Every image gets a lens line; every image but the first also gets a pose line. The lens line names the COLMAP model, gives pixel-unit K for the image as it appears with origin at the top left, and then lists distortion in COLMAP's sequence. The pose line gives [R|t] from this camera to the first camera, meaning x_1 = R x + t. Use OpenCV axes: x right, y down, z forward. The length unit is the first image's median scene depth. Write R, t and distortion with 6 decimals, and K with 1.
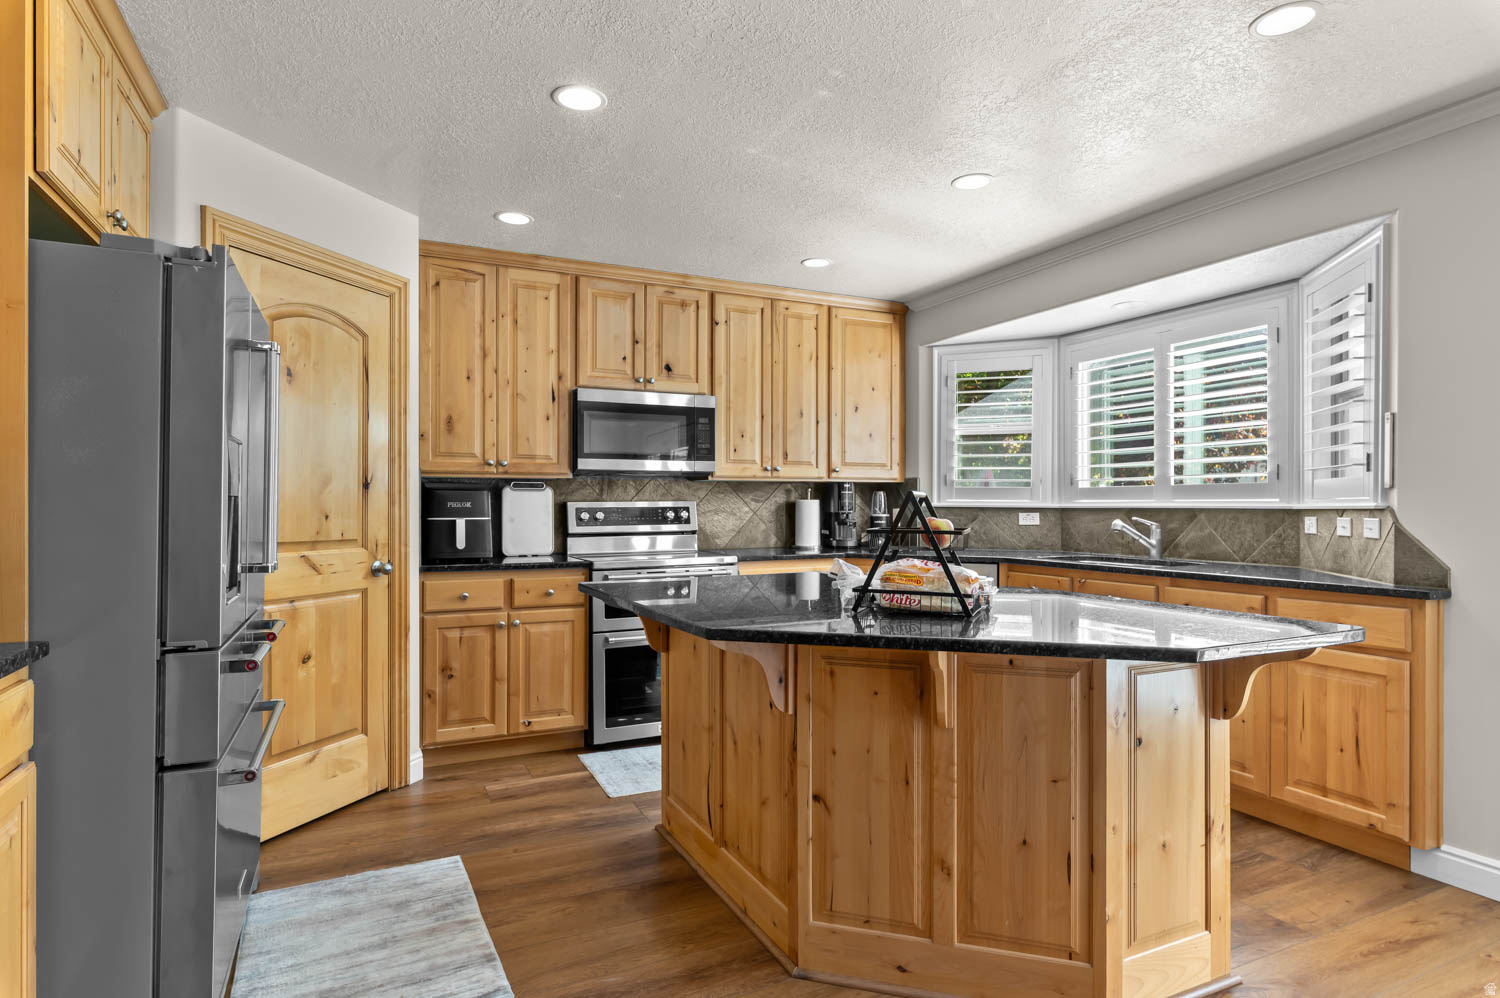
lens RADIAL K [[815.2, 0, 755.7], [0, 815.2, 505.3], [0, 0, 1]] dist [-0.005163, -0.000930]
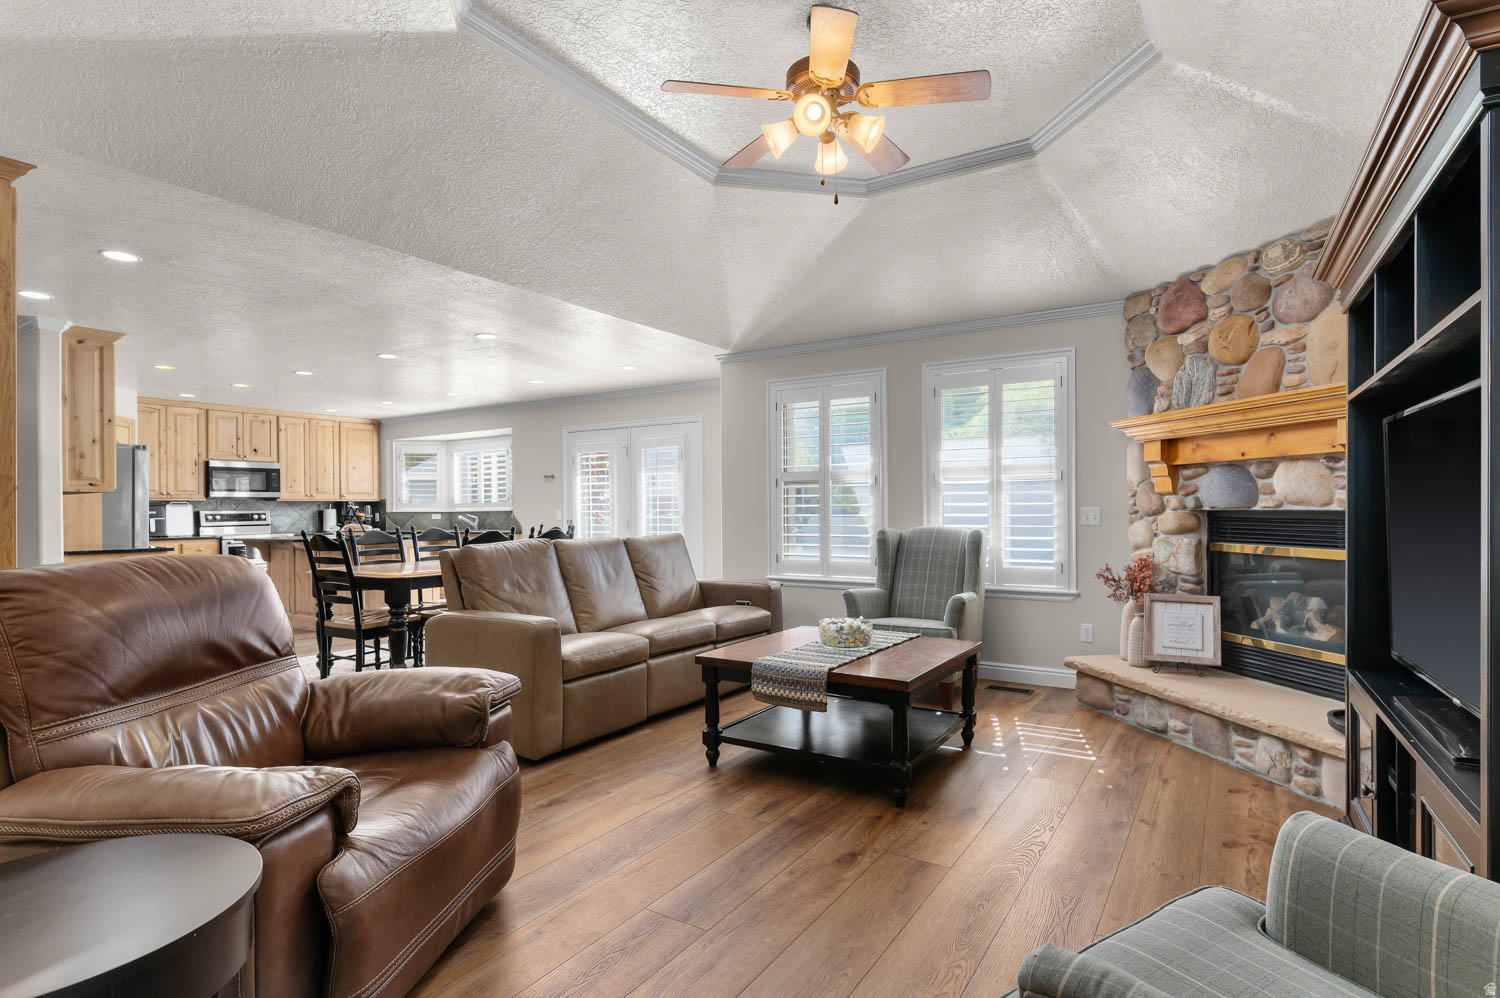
lens RADIAL K [[758.5, 0, 771.1], [0, 758.5, 511.3], [0, 0, 1]] dist [-0.003615, -0.000284]
pose [[0.841407, -0.008907, 0.540329, -0.041099], [0.011323, 0.999935, -0.001149, 0.015778], [-0.540284, 0.007085, 0.841453, -1.502328]]
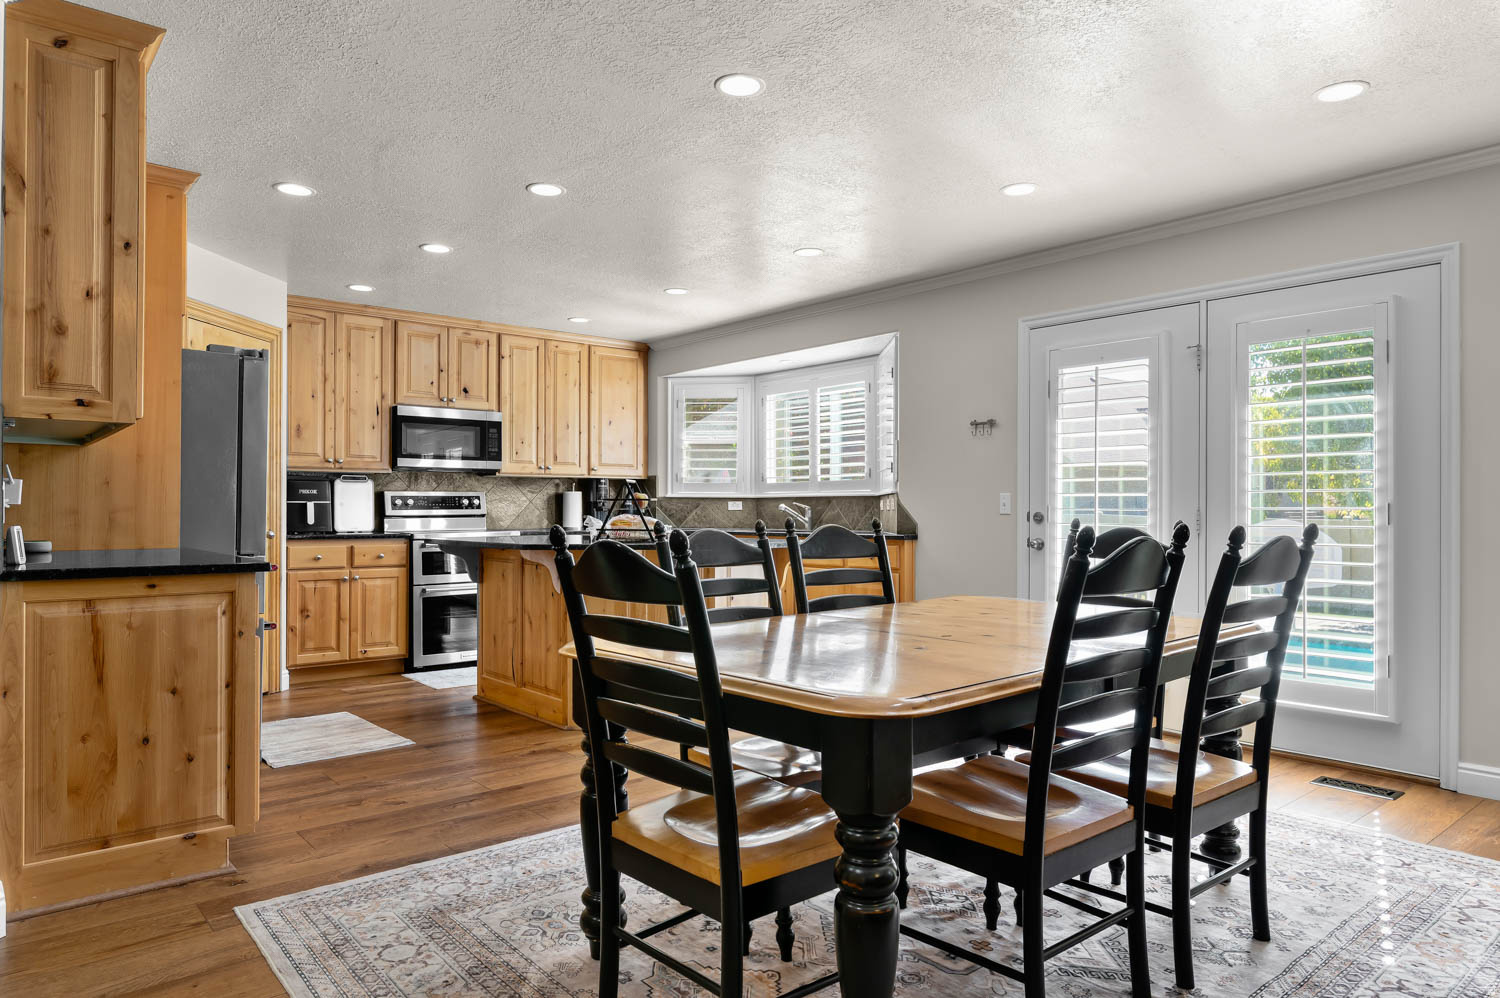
lens RADIAL K [[946.7, 0, 750.0], [0, 946.7, 499.0], [0, 0, 1]] dist [0.015284, -0.000384]
pose [[0.968966, 0.002871, 0.247178, -0.040157], [0.000407, 0.999913, -0.013211, 0.028292], [-0.247194, 0.012902, 0.968880, -0.607392]]
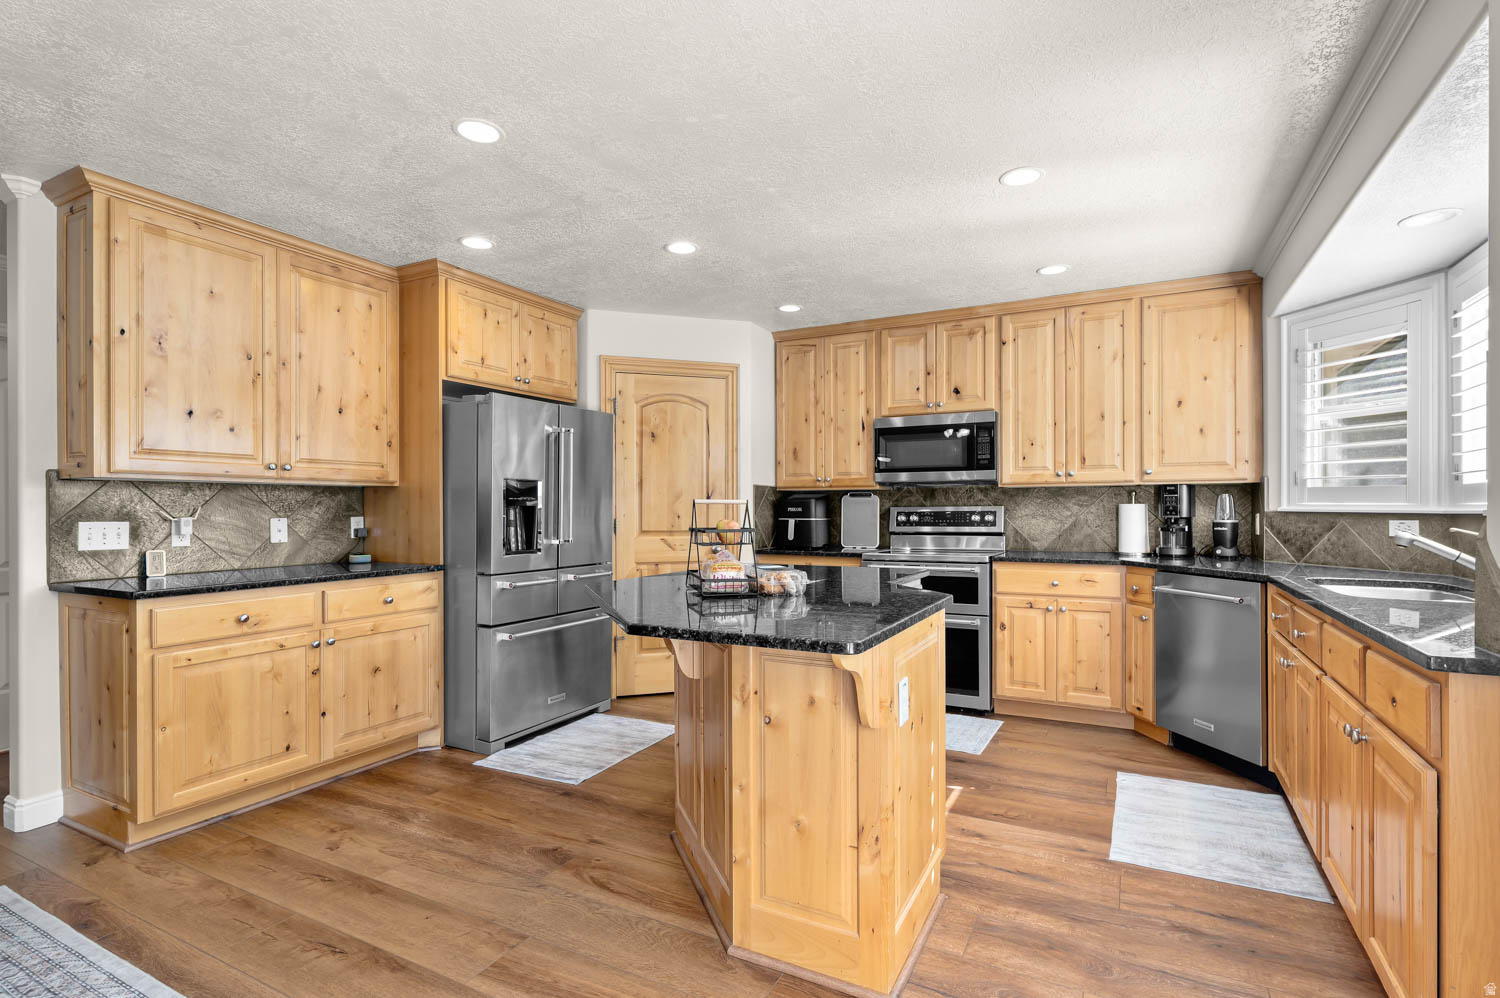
lens RADIAL K [[715.1, 0, 768.3], [0, 715.1, 510.5], [0, 0, 1]] dist [0.000133, 0.000282]
pose [[0.599089, 0.000770, -0.800682, 0.547578], [0.000700, 0.999999, 0.001485, -0.000787], [0.800682, -0.001450, 0.599088, 0.177633]]
